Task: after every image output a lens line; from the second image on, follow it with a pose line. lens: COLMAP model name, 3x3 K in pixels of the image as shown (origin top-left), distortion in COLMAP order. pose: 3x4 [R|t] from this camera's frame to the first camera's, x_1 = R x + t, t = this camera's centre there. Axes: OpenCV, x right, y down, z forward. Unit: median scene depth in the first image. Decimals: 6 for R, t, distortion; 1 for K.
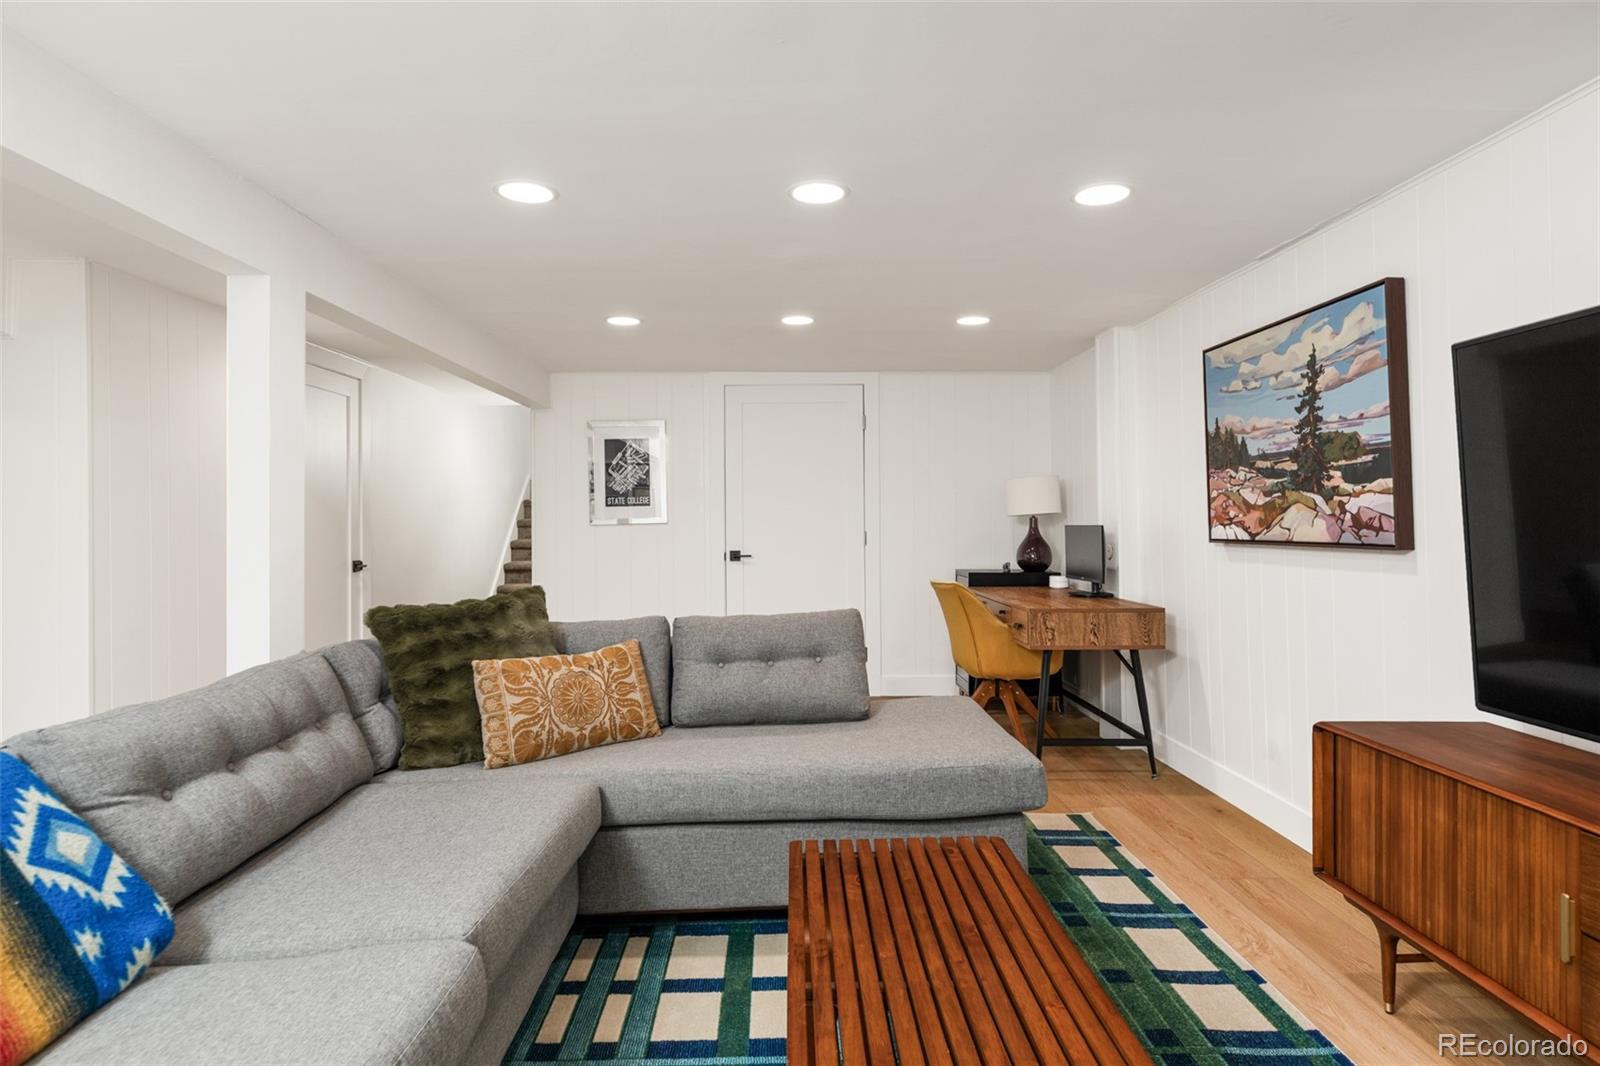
lens RADIAL K [[887.8, 0, 802.1], [0, 887.8, 508.6], [0, 0, 1]] dist [0.003137, 0.000850]
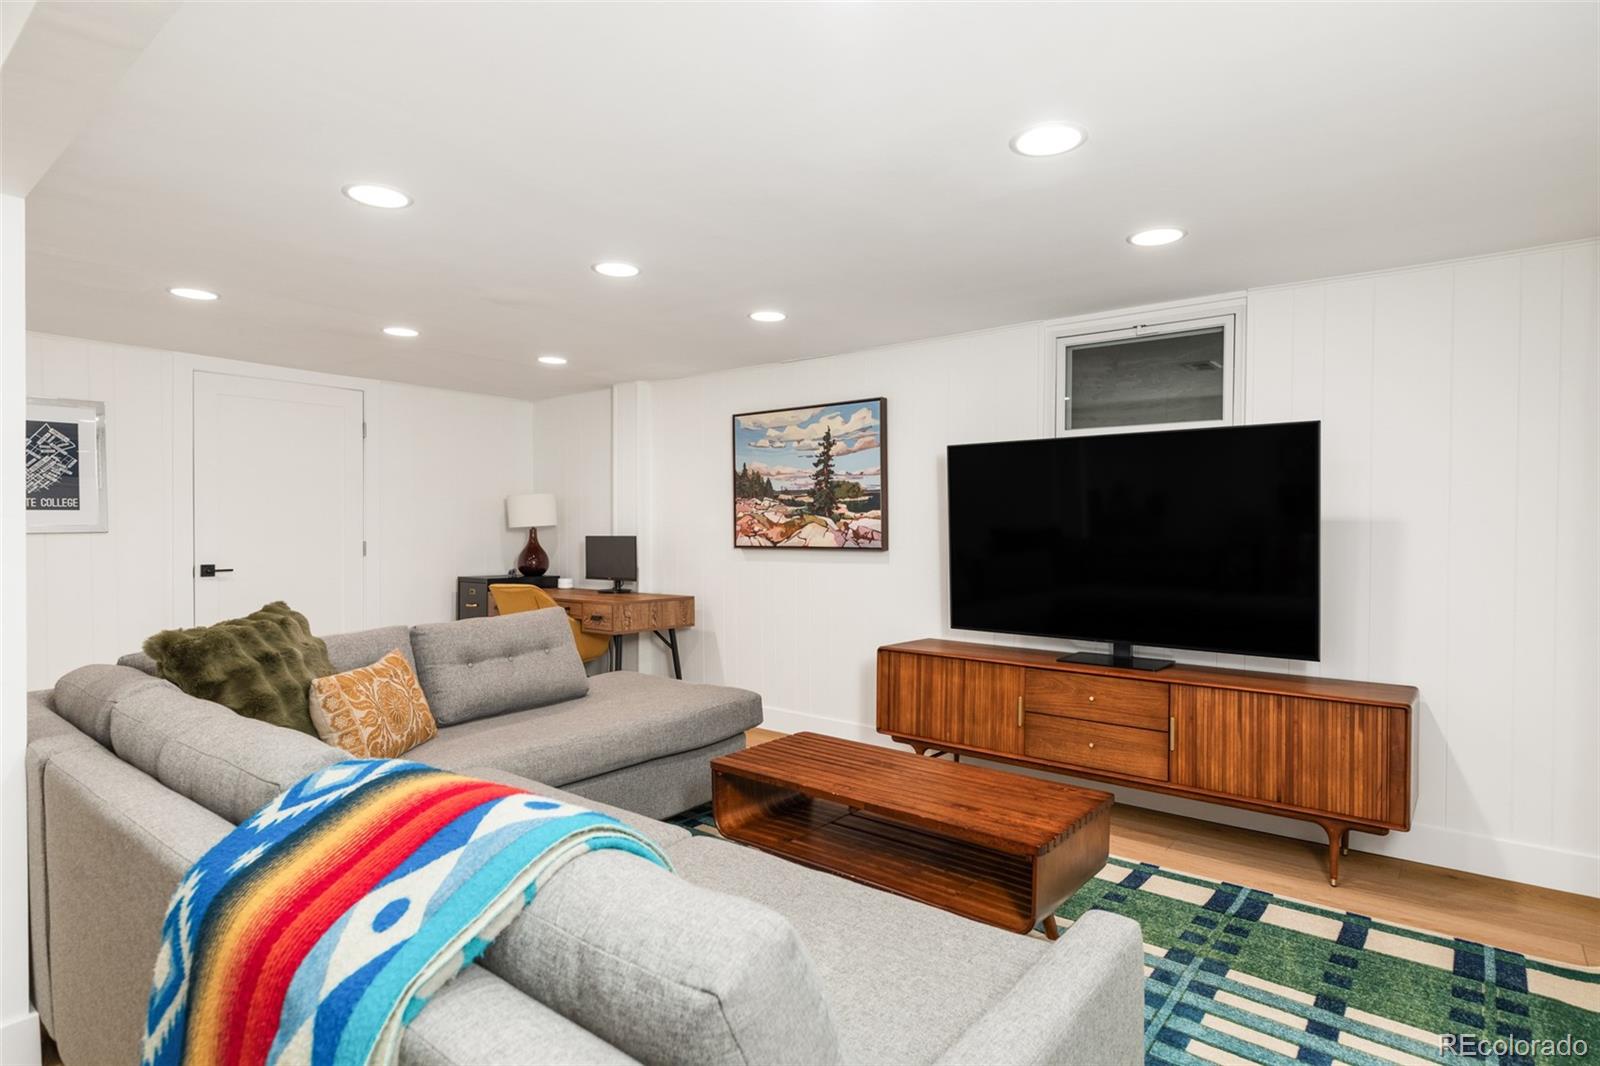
lens RADIAL K [[926.4, 0, 800.0], [0, 926.4, 533.0], [0, 0, 1]] dist [0.002972, 0.000235]
pose [[0.610224, 0.004444, 0.792216, -0.797349], [-0.017457, 0.999817, 0.007839, -0.000434], [-0.792037, -0.018613, 0.610190, -0.003744]]
